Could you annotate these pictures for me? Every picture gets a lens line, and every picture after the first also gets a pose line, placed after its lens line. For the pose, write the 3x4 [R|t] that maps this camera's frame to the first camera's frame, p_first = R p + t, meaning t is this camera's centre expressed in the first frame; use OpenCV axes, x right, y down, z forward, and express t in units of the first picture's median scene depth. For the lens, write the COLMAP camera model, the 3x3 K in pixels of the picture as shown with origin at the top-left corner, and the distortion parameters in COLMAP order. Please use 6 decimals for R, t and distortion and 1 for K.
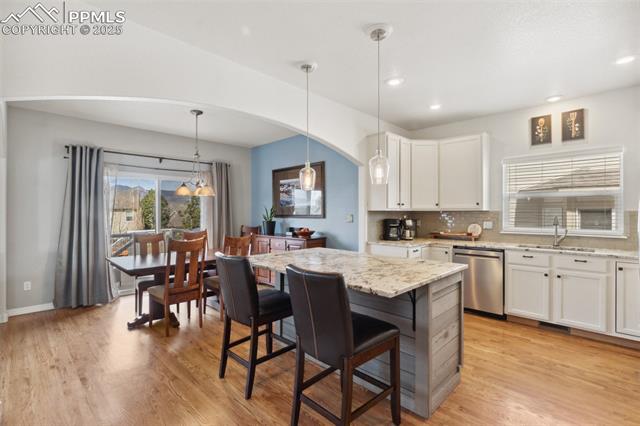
lens RADIAL K [[299.0, 0, 308.4], [0, 299.0, 212.5], [0, 0, 1]] dist [0.001029, 0.000035]
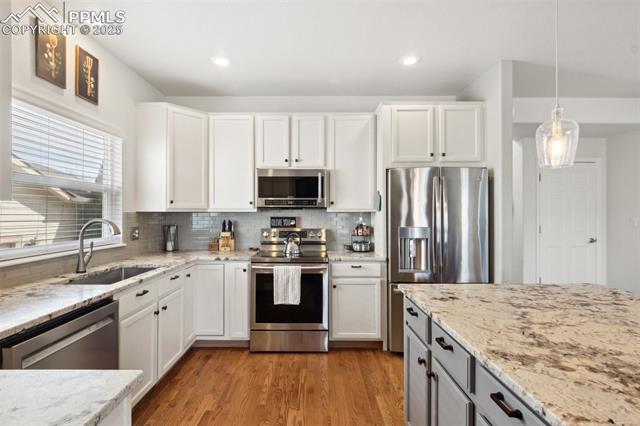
lens RADIAL K [[301.0, 0, 315.0], [0, 301.0, 212.1], [0, 0, 1]] dist [-0.002470, -0.001044]
pose [[-0.713255, 0.008499, 0.700853, 0.095261], [0.007509, 0.999962, -0.004484, 0.001391], [-0.700864, 0.002065, -0.713292, 1.063705]]
